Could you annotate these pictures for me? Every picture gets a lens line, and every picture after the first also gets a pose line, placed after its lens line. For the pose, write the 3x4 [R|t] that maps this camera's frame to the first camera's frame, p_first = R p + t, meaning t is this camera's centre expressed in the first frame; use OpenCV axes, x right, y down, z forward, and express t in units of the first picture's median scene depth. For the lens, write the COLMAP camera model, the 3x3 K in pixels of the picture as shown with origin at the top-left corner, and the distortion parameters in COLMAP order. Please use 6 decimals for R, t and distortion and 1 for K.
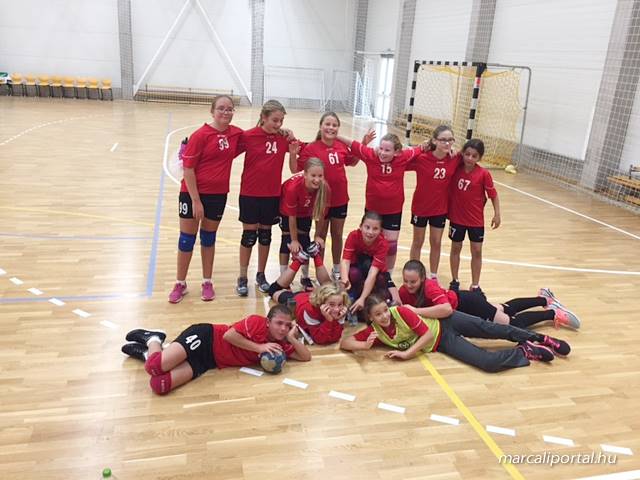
lens RADIAL K [[546.2, 0, 319.3], [0, 546.2, 241.0], [0, 0, 1]] dist [0.076360, -0.106275]
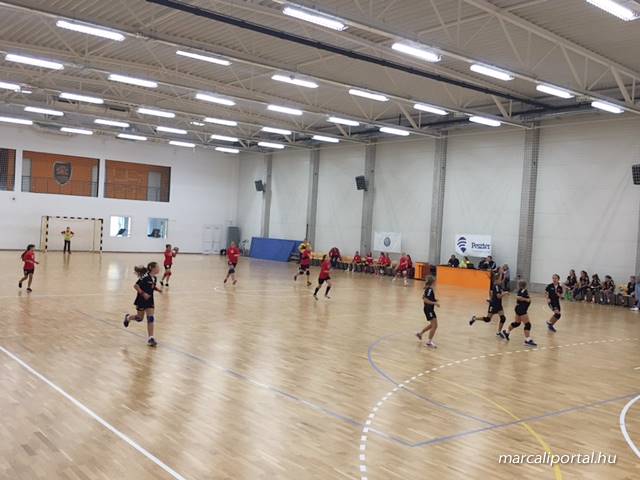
lens RADIAL K [[651.6, 0, 319.4], [0, 651.6, 239.8], [0, 0, 1]] dist [0.059205, -0.042900]
pose [[0.413542, -0.025940, -0.910115, 0.747131], [-0.304497, 0.938096, -0.165096, -0.028687], [0.858059, 0.345402, 0.380044, 0.023933]]
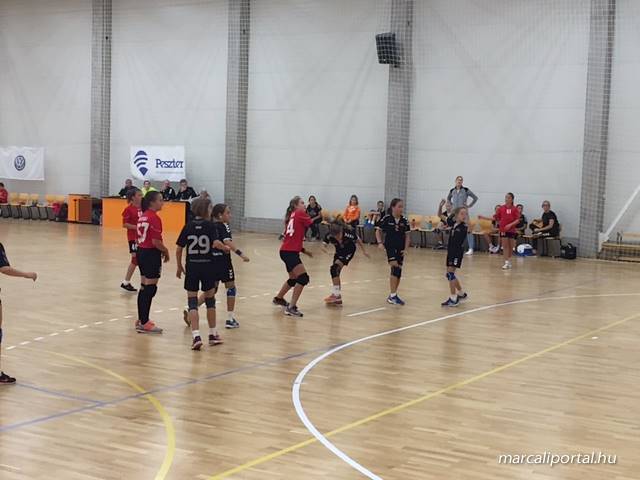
lens RADIAL K [[1047.4, 0, 319.4], [0, 1047.4, 241.1], [0, 0, 1]] dist [0.043271, 0.117333]
pose [[0.697725, 0.004355, -0.716353, 0.822334], [-0.204357, 0.959640, -0.193209, -0.001075], [0.686599, 0.281198, 0.670454, 0.190983]]
